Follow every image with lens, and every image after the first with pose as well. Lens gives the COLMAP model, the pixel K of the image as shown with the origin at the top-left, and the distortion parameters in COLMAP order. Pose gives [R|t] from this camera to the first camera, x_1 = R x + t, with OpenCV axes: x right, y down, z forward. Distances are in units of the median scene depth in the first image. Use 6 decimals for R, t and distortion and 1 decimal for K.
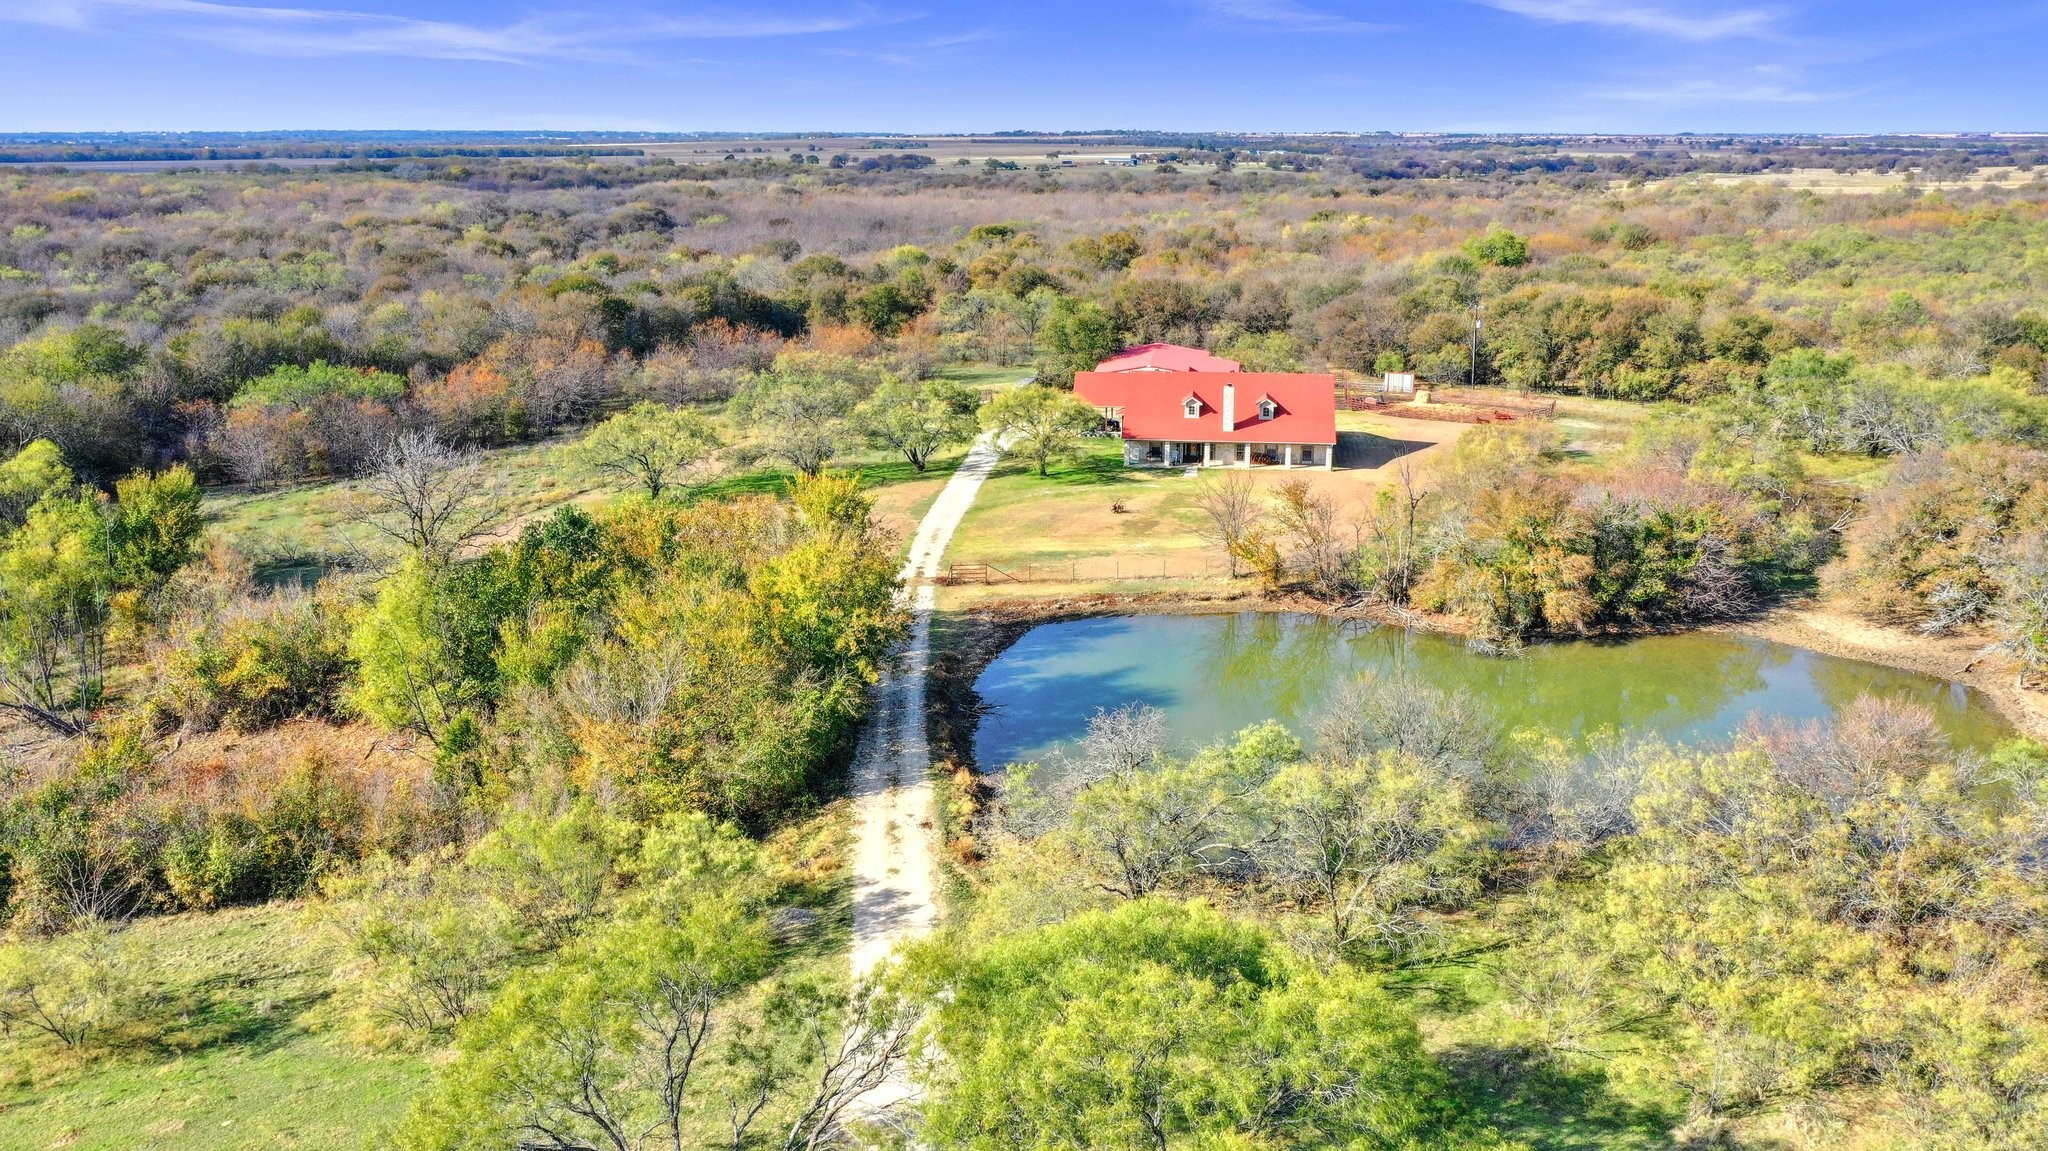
lens RADIAL K [[1655.4, 0, 1042.3], [0, 1655.4, 482.2], [0, 0, 1]] dist [0.000434, -0.001214]
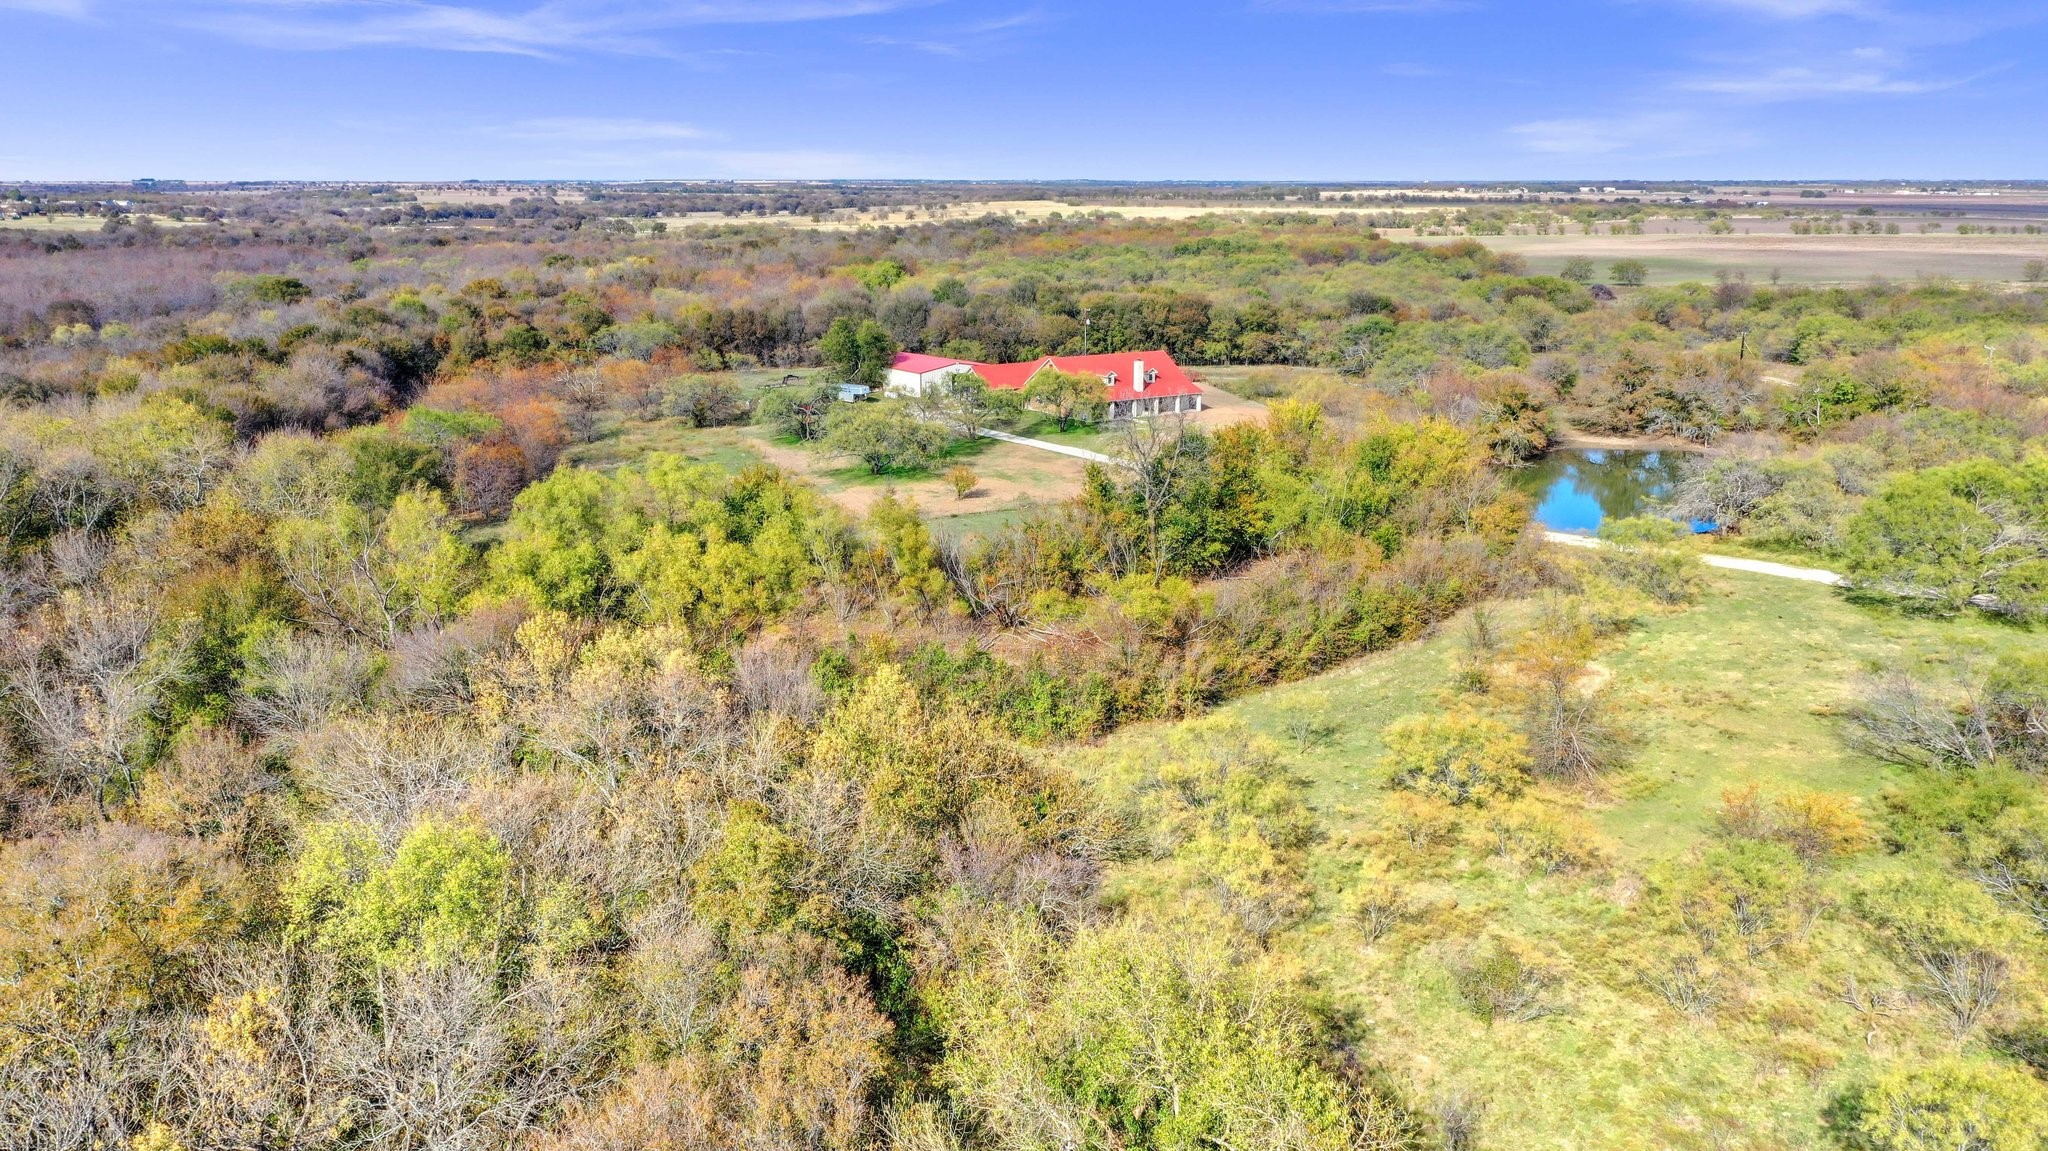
lens RADIAL K [[1639.3, 0, 1021.2], [0, 1639.3, 572.1], [0, 0, 1]] dist [-0.004539, 0.002203]
pose [[0.761778, -0.150429, 0.630132, -0.759370], [0.133406, 0.988247, 0.074643, 0.003828], [-0.633954, 0.027202, 0.772892, -0.041836]]
